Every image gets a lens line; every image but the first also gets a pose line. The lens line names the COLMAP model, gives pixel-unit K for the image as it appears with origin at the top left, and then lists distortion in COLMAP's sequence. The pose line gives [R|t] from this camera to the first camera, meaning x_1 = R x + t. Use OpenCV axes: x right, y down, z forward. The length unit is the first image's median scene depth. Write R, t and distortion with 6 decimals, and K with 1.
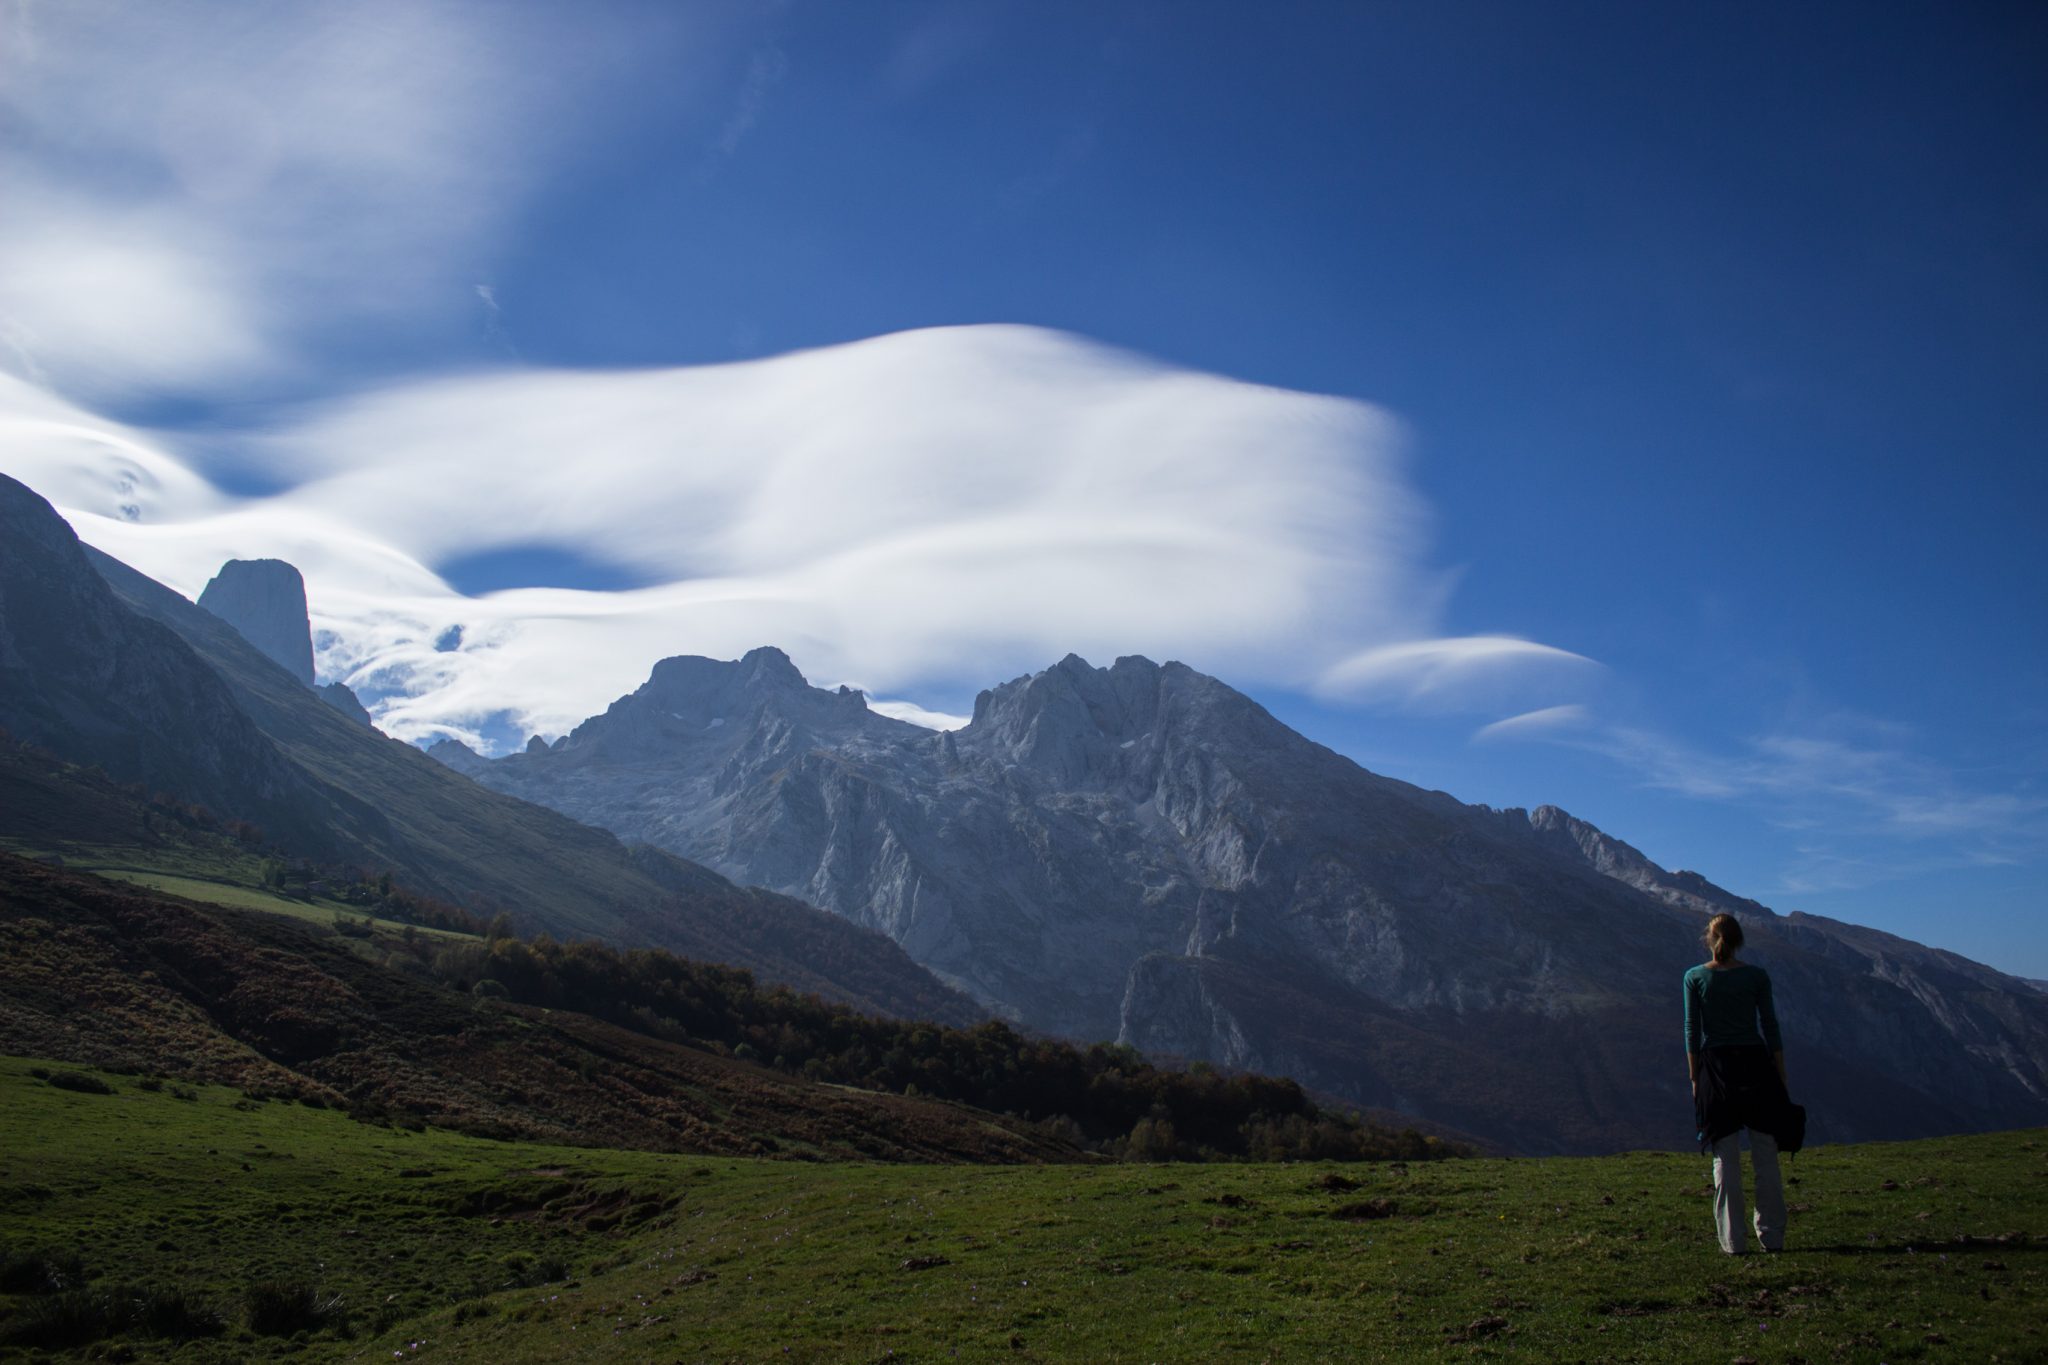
lens RADIAL K [[1685.6, 0, 994.1], [0, 1685.6, 680.8], [0, 0, 1]] dist [-0.162296, 0.132501]
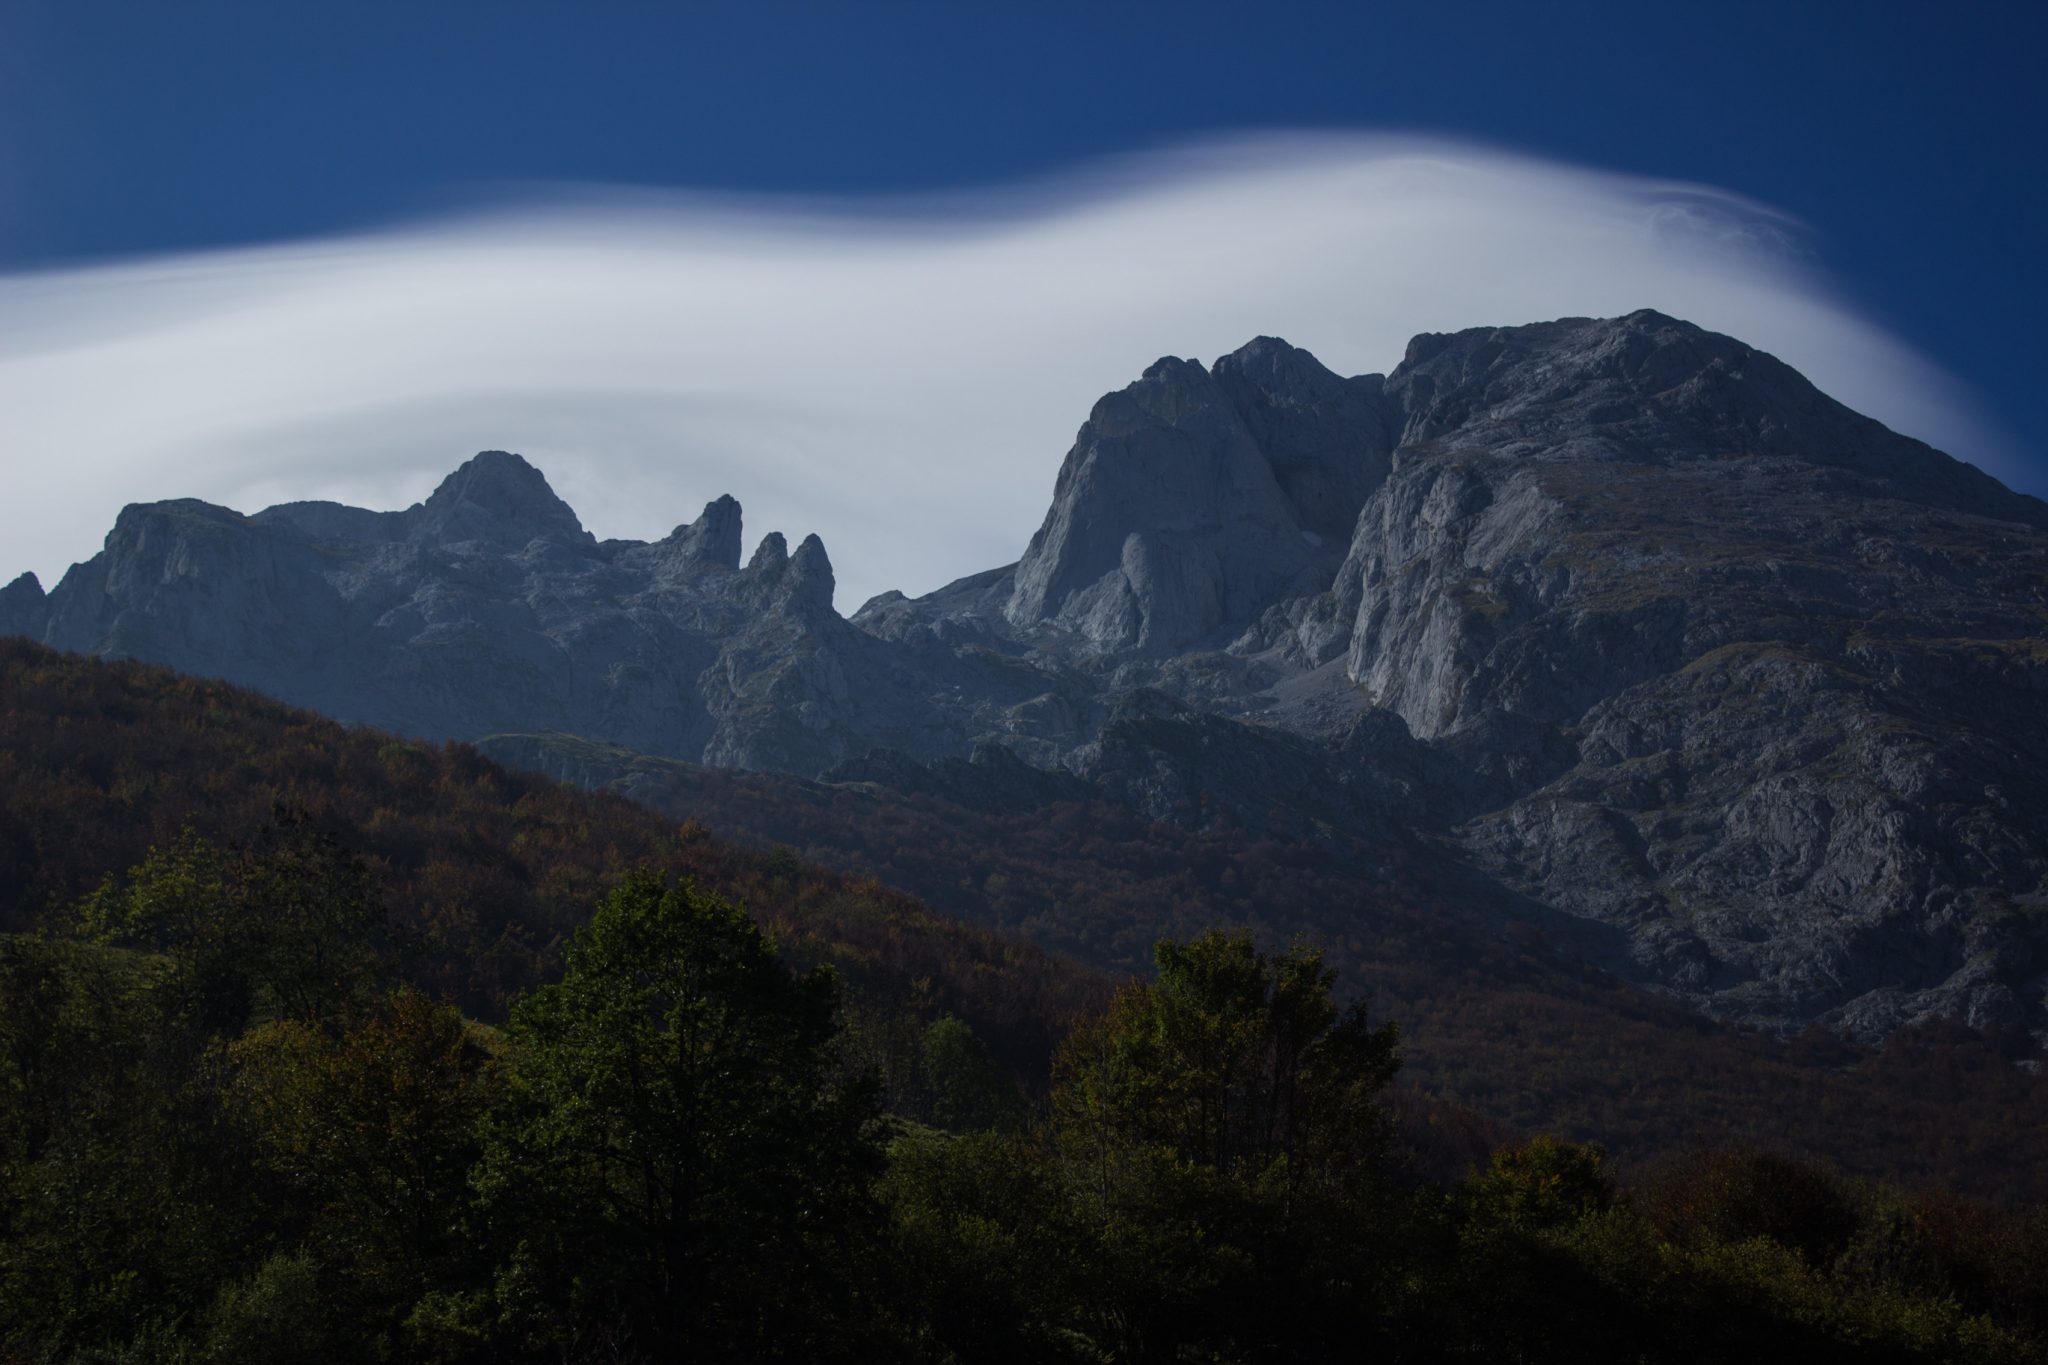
lens RADIAL K [[3824.7, 0, 1024.0], [0, 3824.7, 682.5], [0, 0, 1]] dist [0.020656, 0.071910]
pose [[0.967477, -0.061176, -0.245450, 0.204868], [0.034005, 0.992961, -0.113452, 0.151632], [0.250663, 0.101415, 0.962748, 0.347247]]
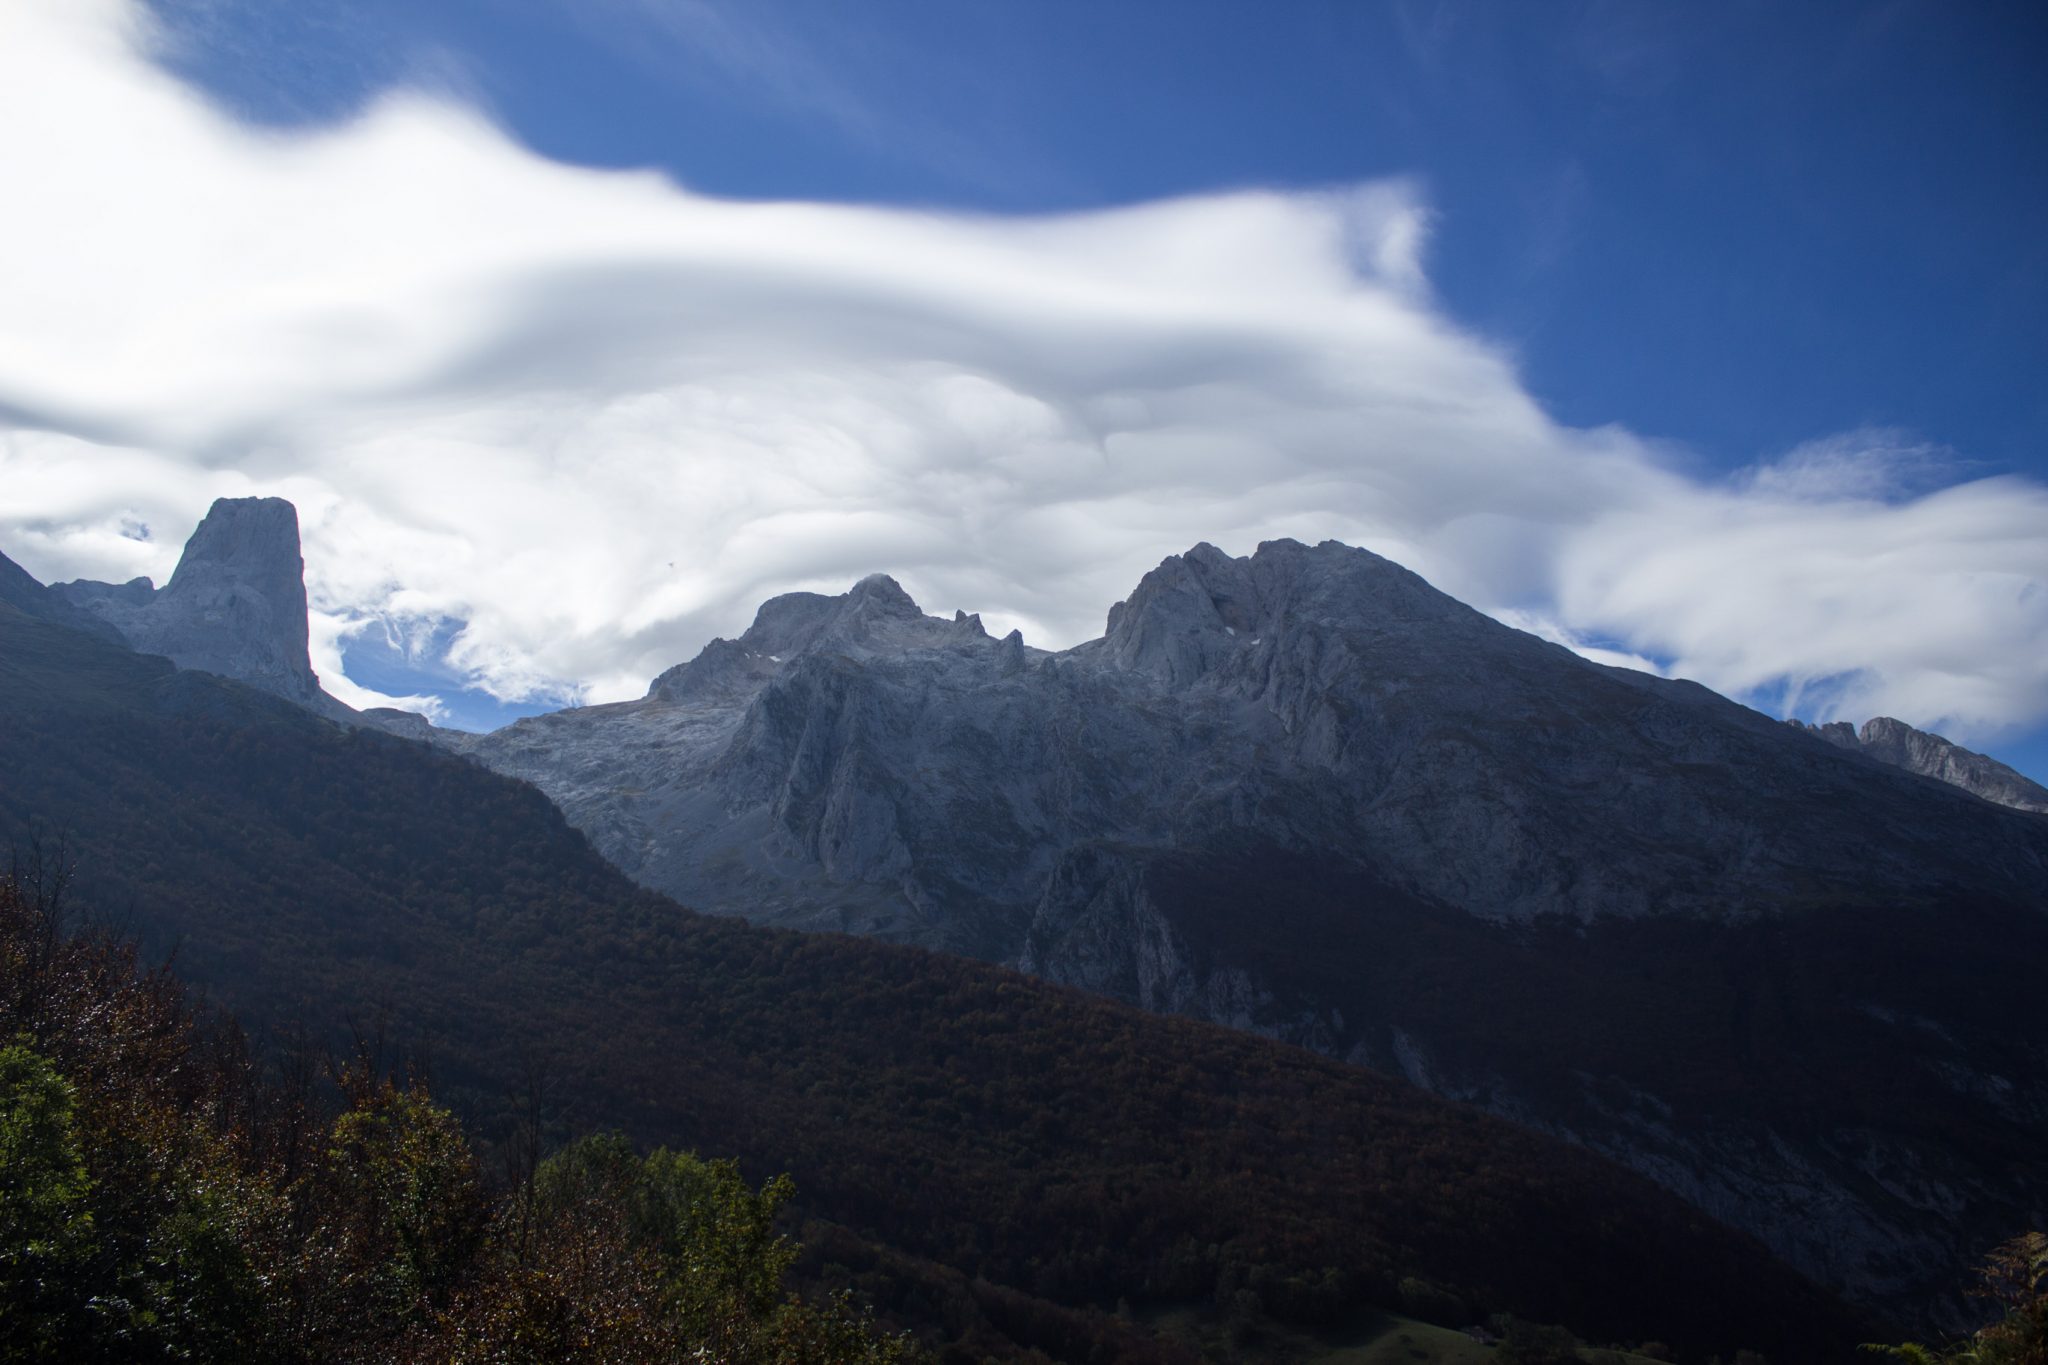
lens RADIAL K [[1685.6, 0, 994.1], [0, 1685.6, 680.8], [0, 0, 1]] dist [-0.162296, 0.132501]
pose [[0.970488, -0.067340, -0.231556, 0.154564], [0.063224, 0.997682, -0.025157, 0.076394], [0.232713, 0.009775, 0.972496, 0.212835]]
